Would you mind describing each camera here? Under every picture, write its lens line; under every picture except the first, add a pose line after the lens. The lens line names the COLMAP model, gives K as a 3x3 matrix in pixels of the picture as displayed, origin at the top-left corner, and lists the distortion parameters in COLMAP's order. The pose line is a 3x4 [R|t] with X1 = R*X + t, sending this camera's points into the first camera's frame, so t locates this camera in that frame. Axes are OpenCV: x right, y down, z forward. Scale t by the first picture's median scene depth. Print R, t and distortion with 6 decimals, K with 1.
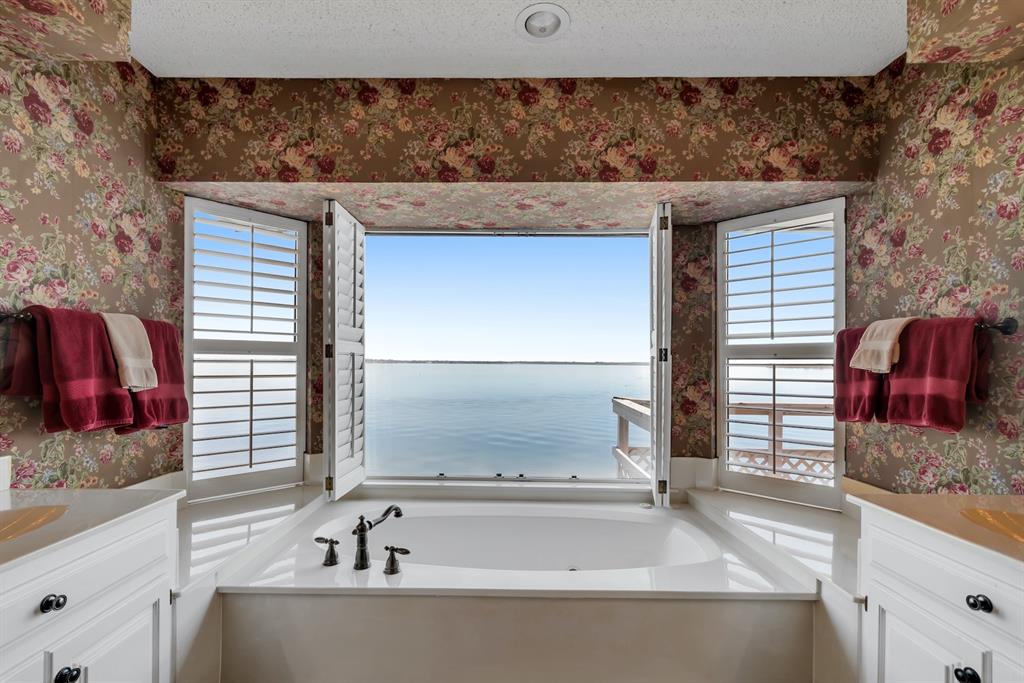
lens RADIAL K [[464.3, 0, 501.3], [0, 464.3, 361.7], [0, 0, 1]] dist [0.003728, -0.000870]
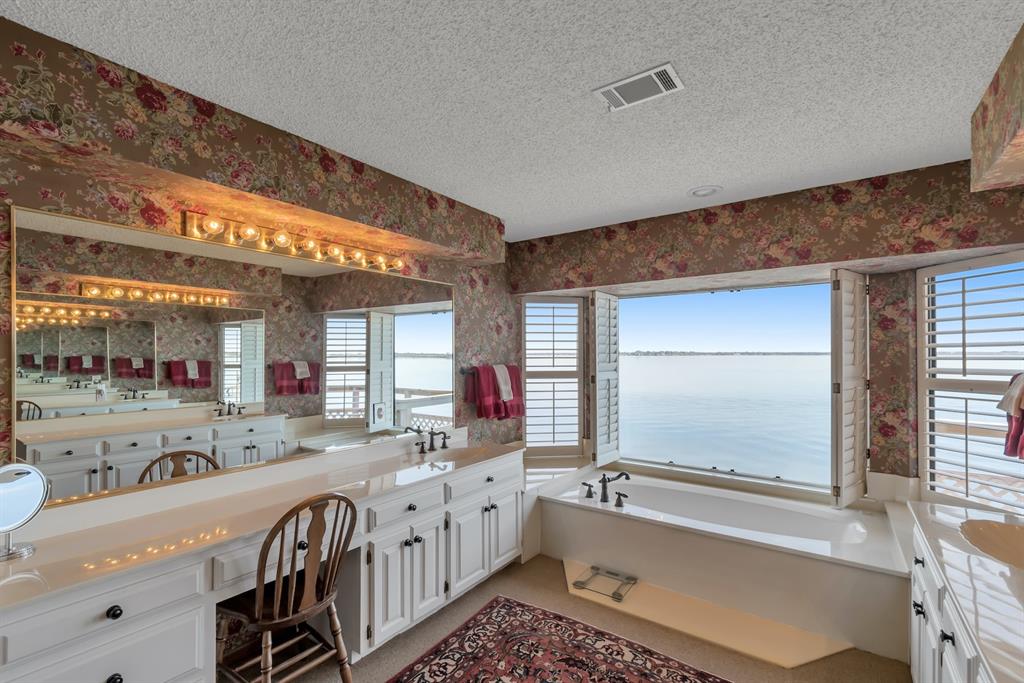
lens RADIAL K [[464.3, 0, 501.3], [0, 464.3, 361.7], [0, 0, 1]] dist [0.003728, -0.000870]
pose [[0.811021, 0.000685, -0.585016, 0.394360], [0.009457, 0.999853, 0.014281, -0.128956], [0.584940, -0.017115, 0.810896, -0.646626]]
